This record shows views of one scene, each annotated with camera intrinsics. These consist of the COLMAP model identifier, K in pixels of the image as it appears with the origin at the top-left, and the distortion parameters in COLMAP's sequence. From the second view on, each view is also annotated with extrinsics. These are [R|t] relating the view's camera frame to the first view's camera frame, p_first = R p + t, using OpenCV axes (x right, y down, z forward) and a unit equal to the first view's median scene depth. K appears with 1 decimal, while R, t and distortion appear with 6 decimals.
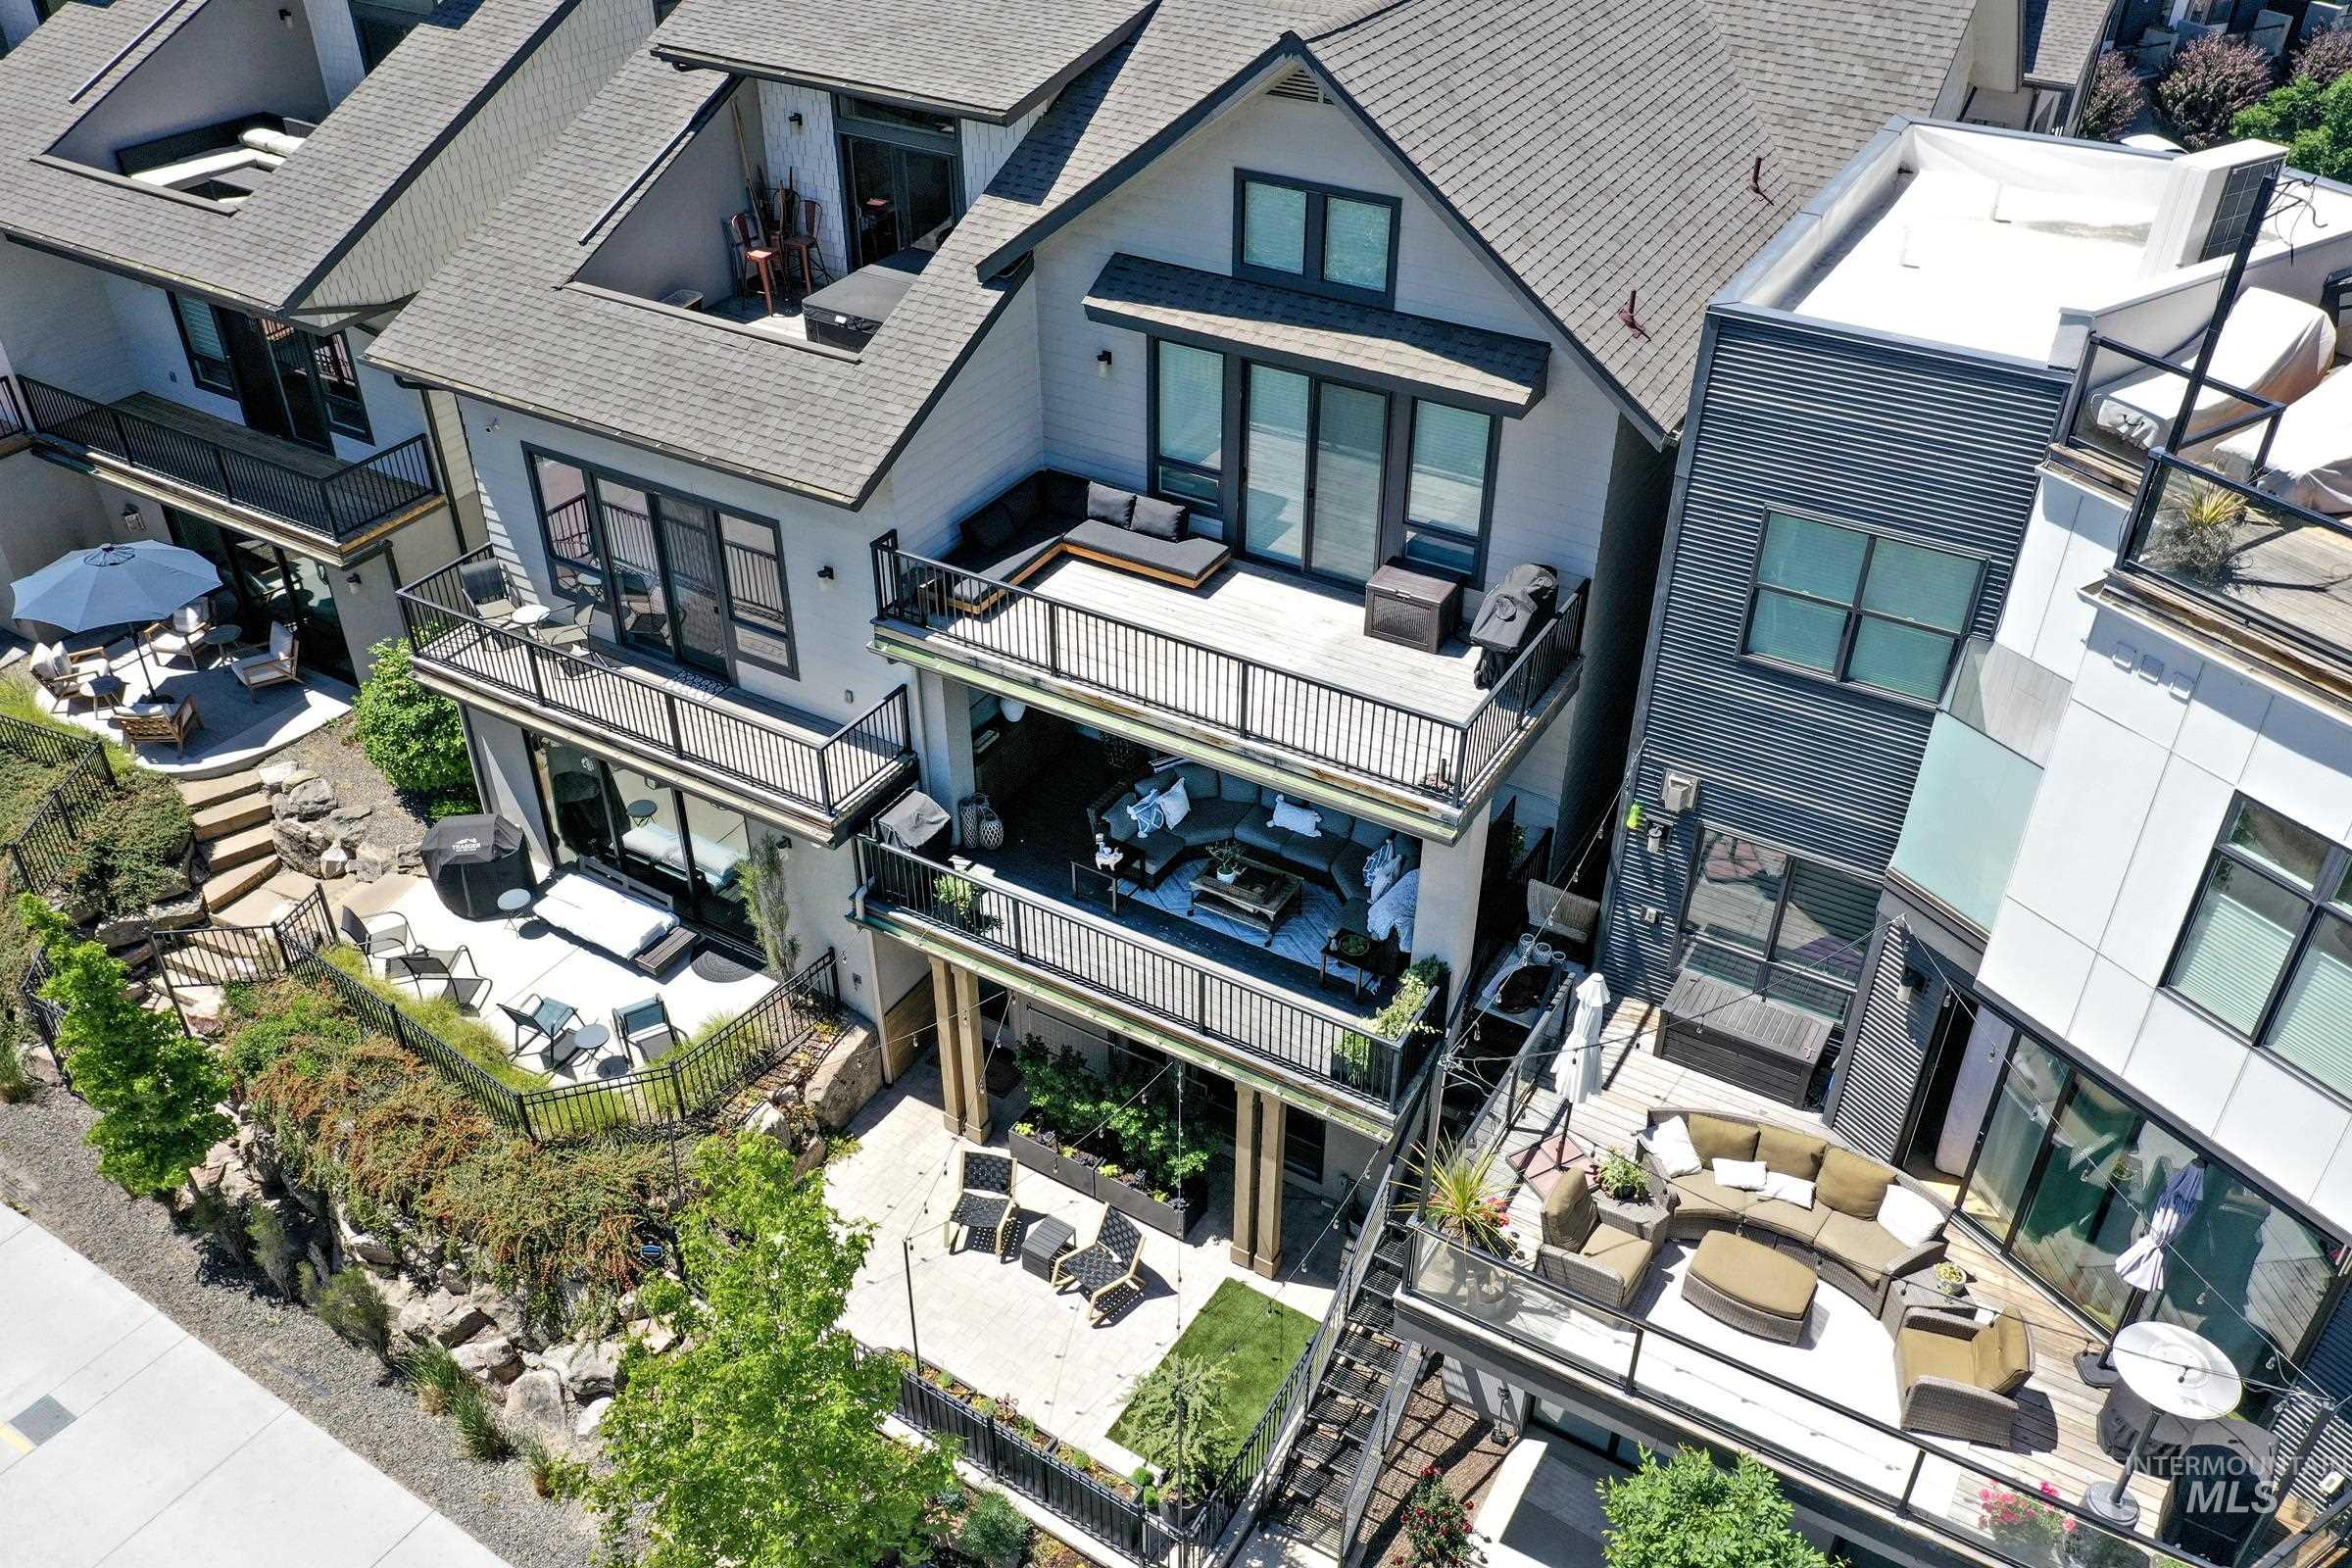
lens RADIAL K [[1889.8, 0, 1176.7], [0, 1889.8, 784.6], [0, 0, 1]] dist [0.017578, 0.018336]
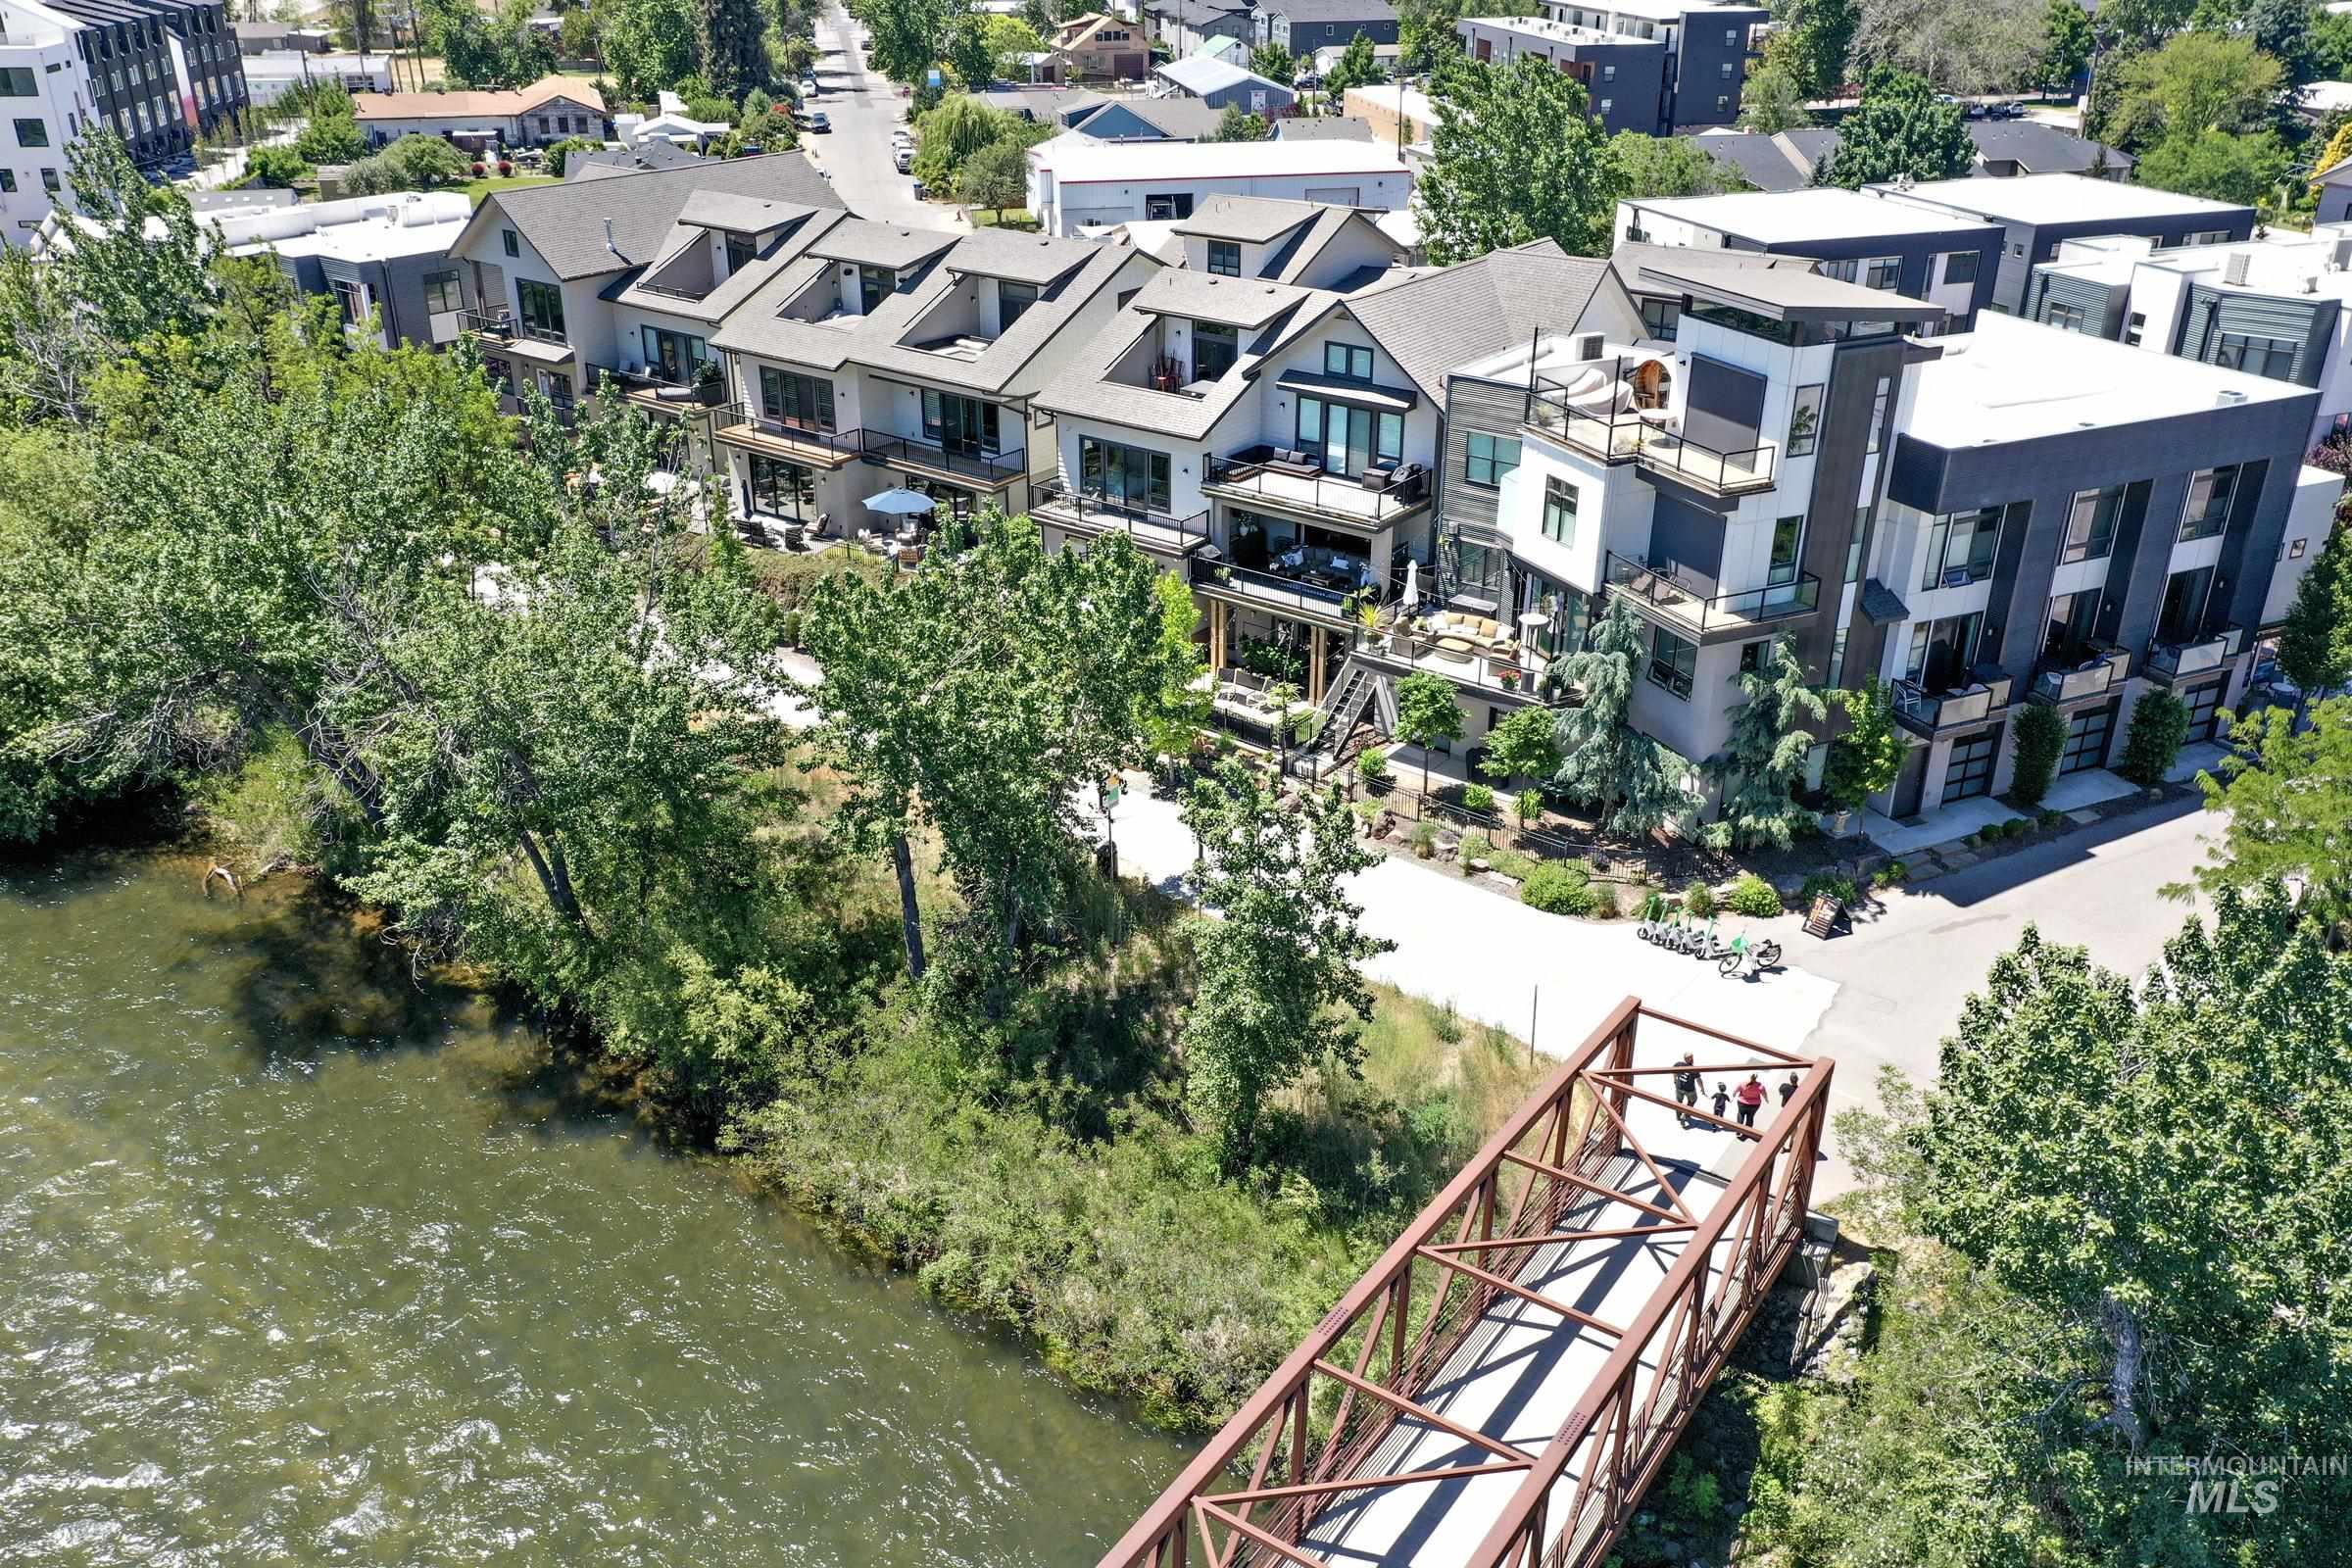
lens RADIAL K [[1889.8, 0, 1164.6], [0, 1889.8, 767.5], [0, 0, 1]] dist [0.017578, 0.018336]
pose [[0.992712, 0.048614, -0.110268, 0.137490], [-0.066385, 0.984272, -0.163710, 0.858351], [0.100575, 0.169838, 0.980326, -1.892819]]
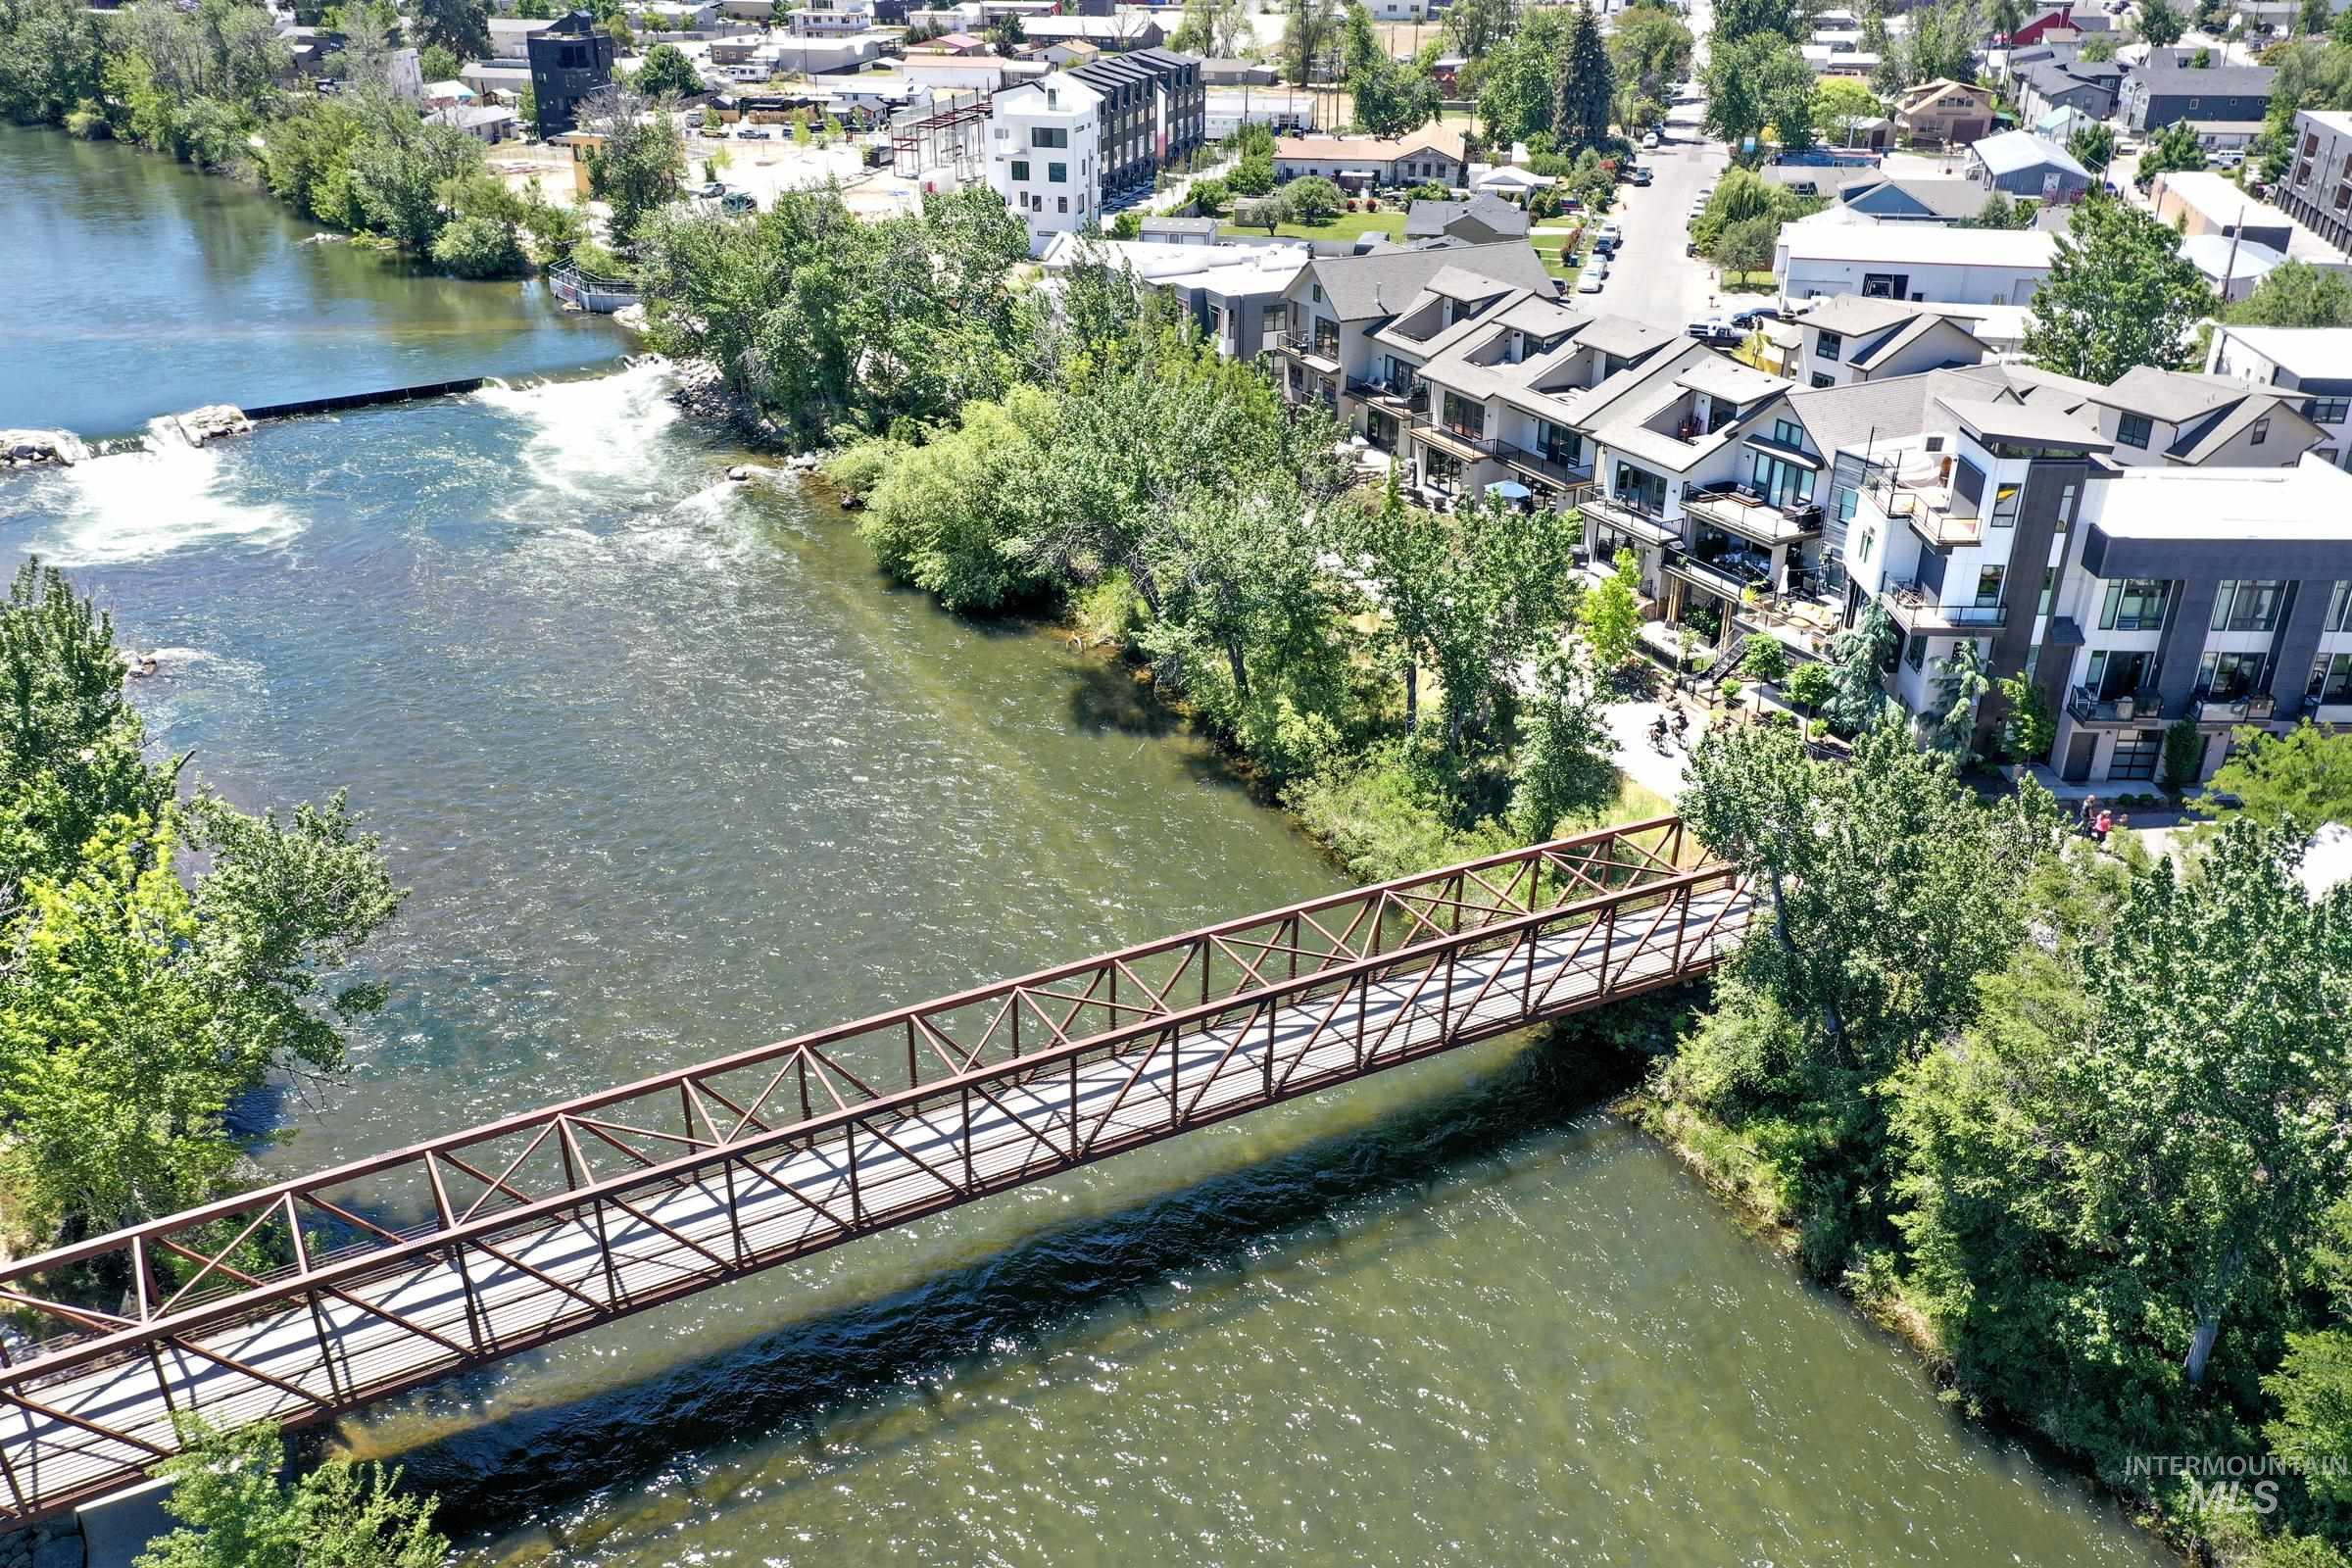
lens RADIAL K [[1889.8, 0, 1151.8], [0, 1889.8, 769.7], [0, 0, 1]] dist [0.017578, 0.018336]
pose [[0.834095, 0.234663, -0.499218, 1.236341], [-0.314225, 0.945941, -0.080358, 1.323006], [0.453374, 0.223893, 0.862742, -3.464532]]
